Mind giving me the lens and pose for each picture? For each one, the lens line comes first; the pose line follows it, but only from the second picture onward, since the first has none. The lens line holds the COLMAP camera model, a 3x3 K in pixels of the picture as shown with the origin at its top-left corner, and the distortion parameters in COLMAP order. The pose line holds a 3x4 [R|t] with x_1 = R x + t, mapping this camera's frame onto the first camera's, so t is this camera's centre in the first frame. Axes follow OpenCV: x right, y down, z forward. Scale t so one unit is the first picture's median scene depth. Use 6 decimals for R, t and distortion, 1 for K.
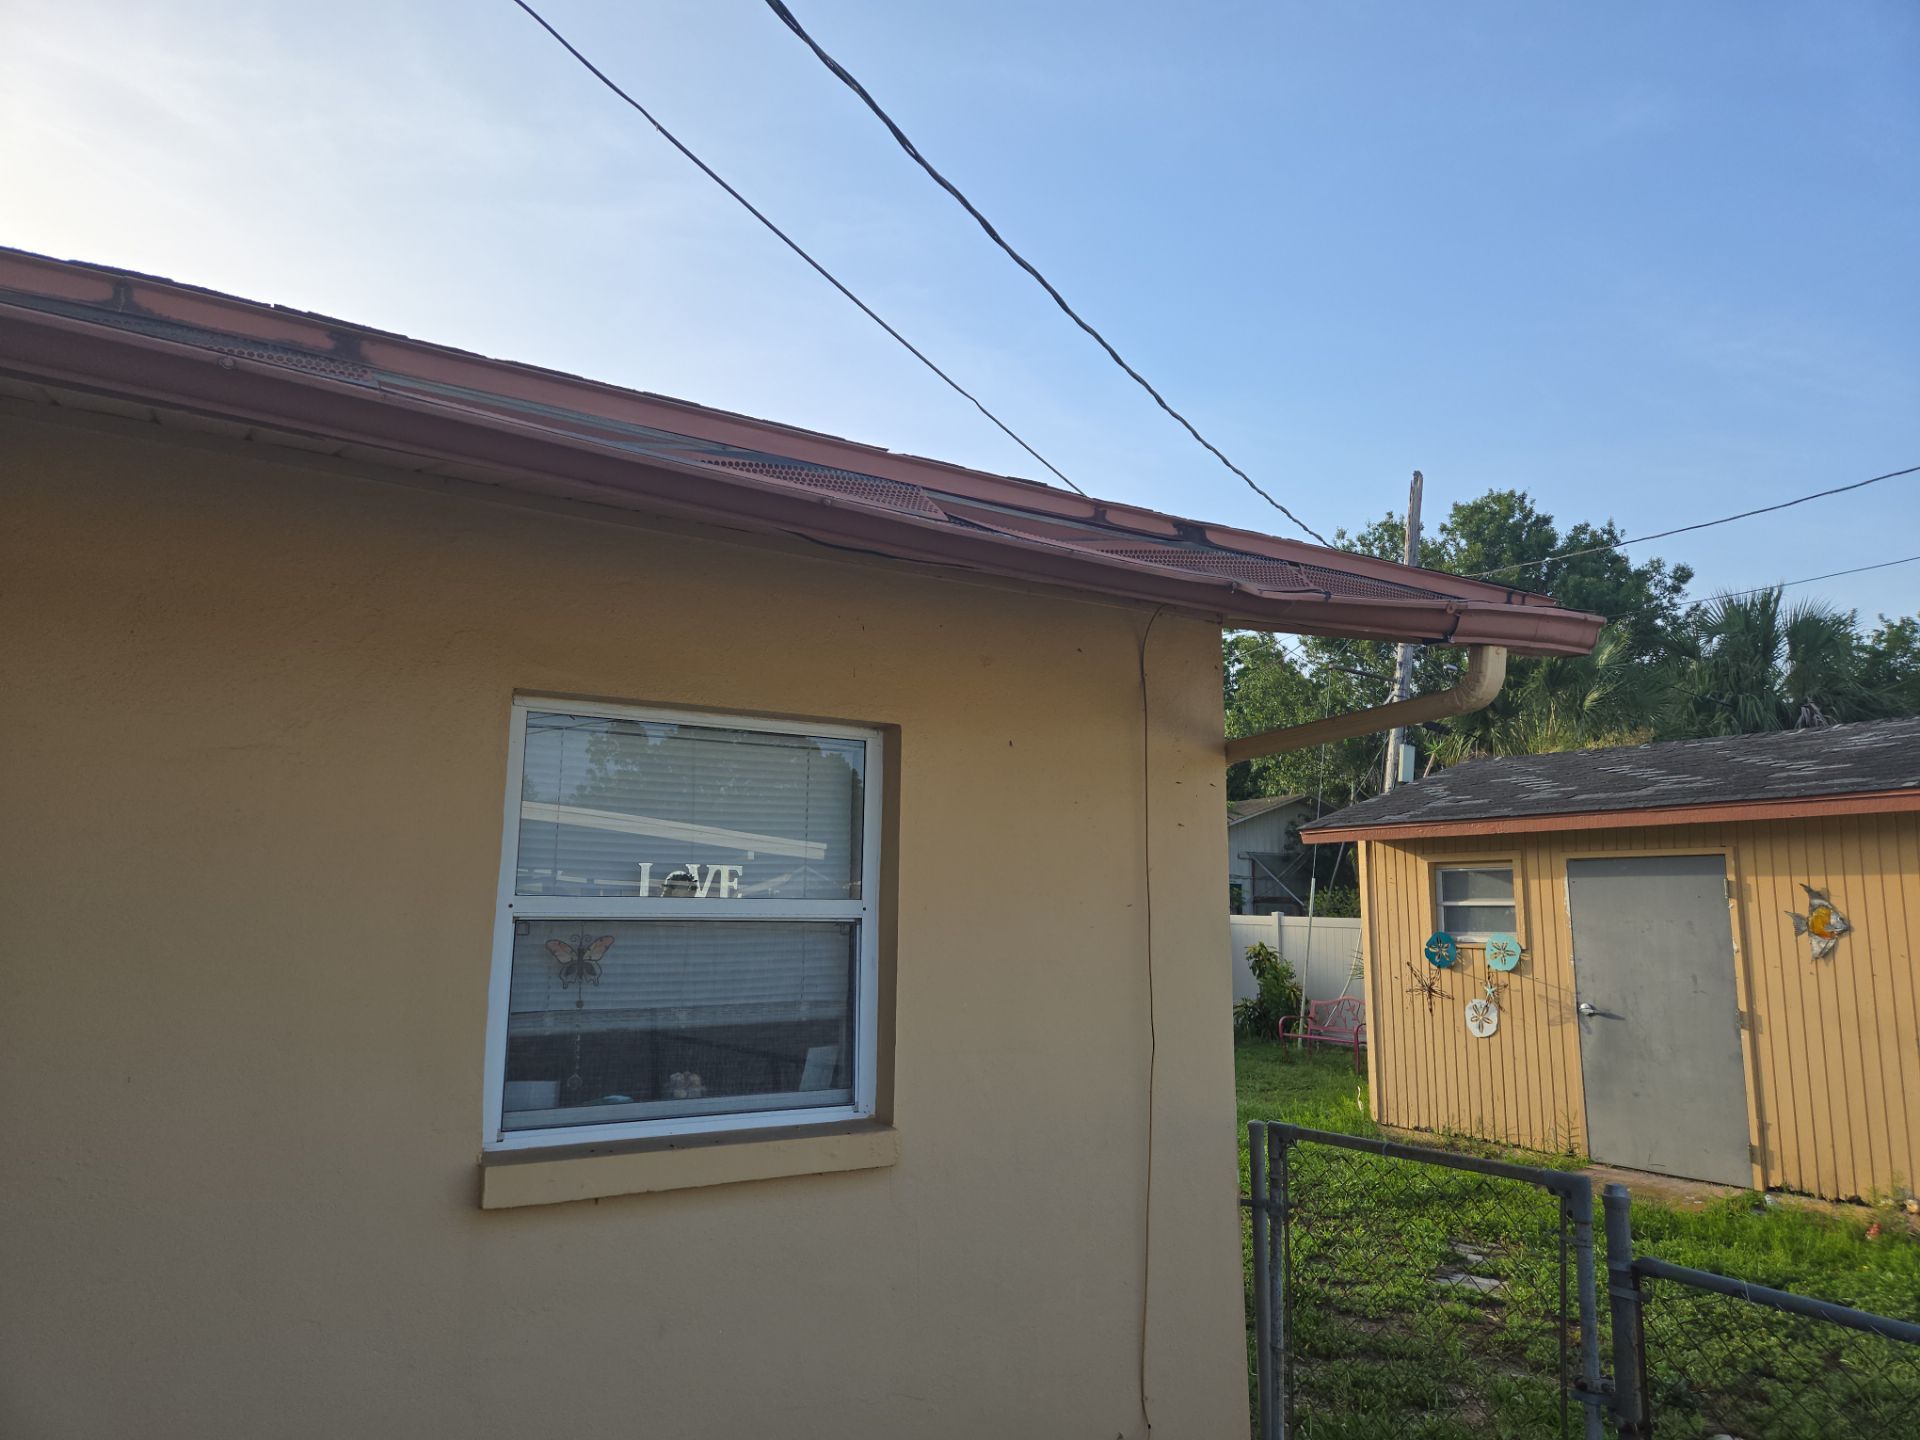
lens RADIAL K [[1272.3, 0, 960.0], [0, 1272.3, 720.0], [0, 0, 1]] dist [0.073497, -0.051091]
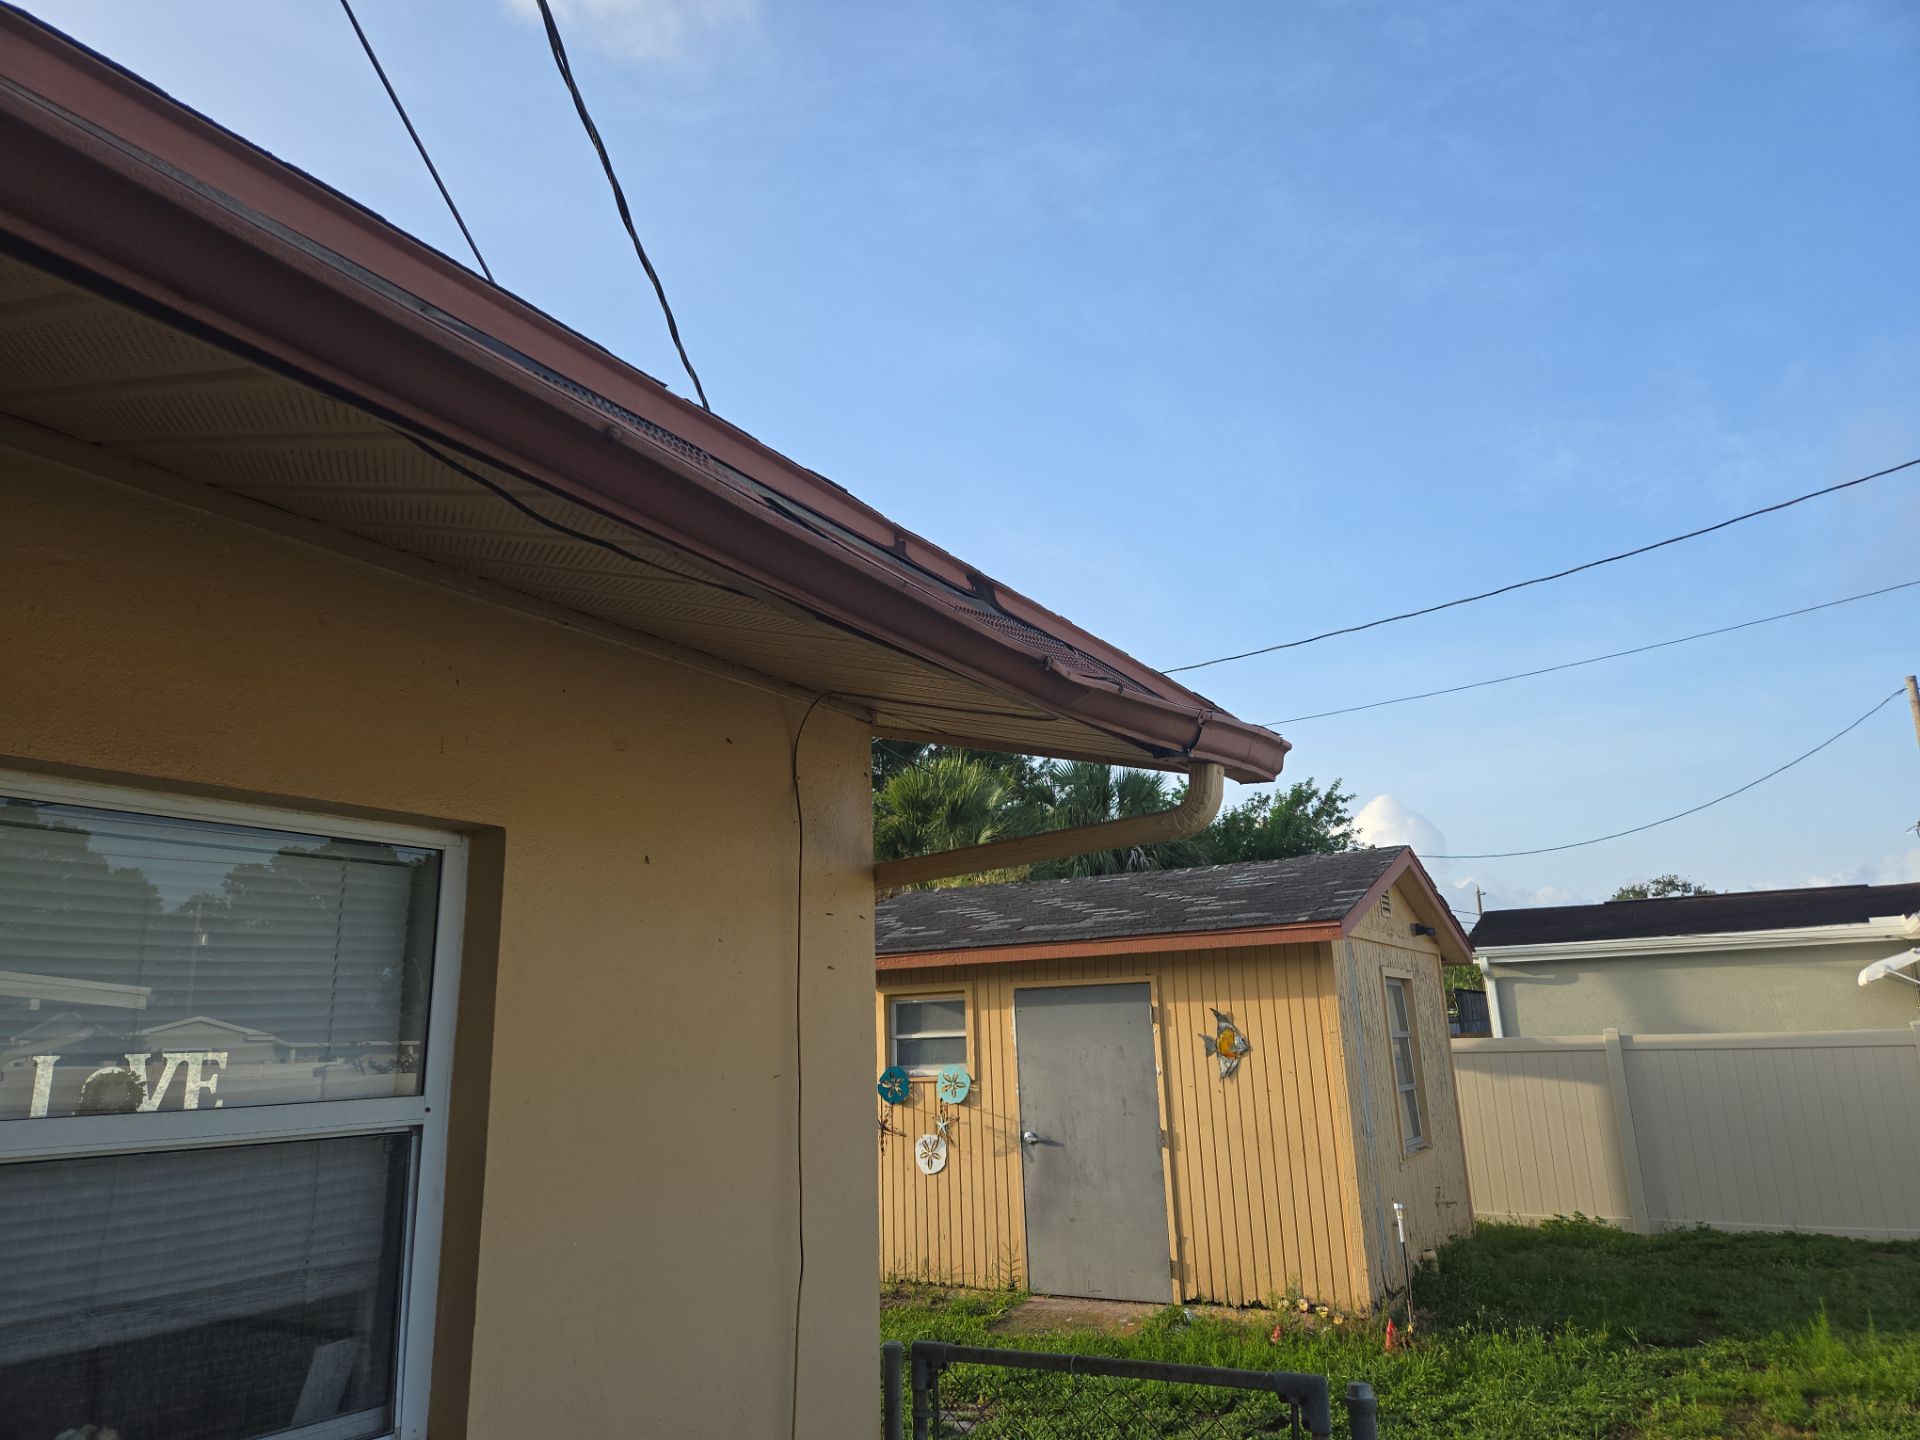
lens RADIAL K [[1272.3, 0, 960.0], [0, 1272.3, 720.0], [0, 0, 1]] dist [0.073497, -0.051091]
pose [[0.890143, 0.076953, 0.449137, -0.050497], [-0.031814, 0.993727, -0.107210, 0.004400], [-0.454570, 0.081143, 0.887007, 0.095881]]
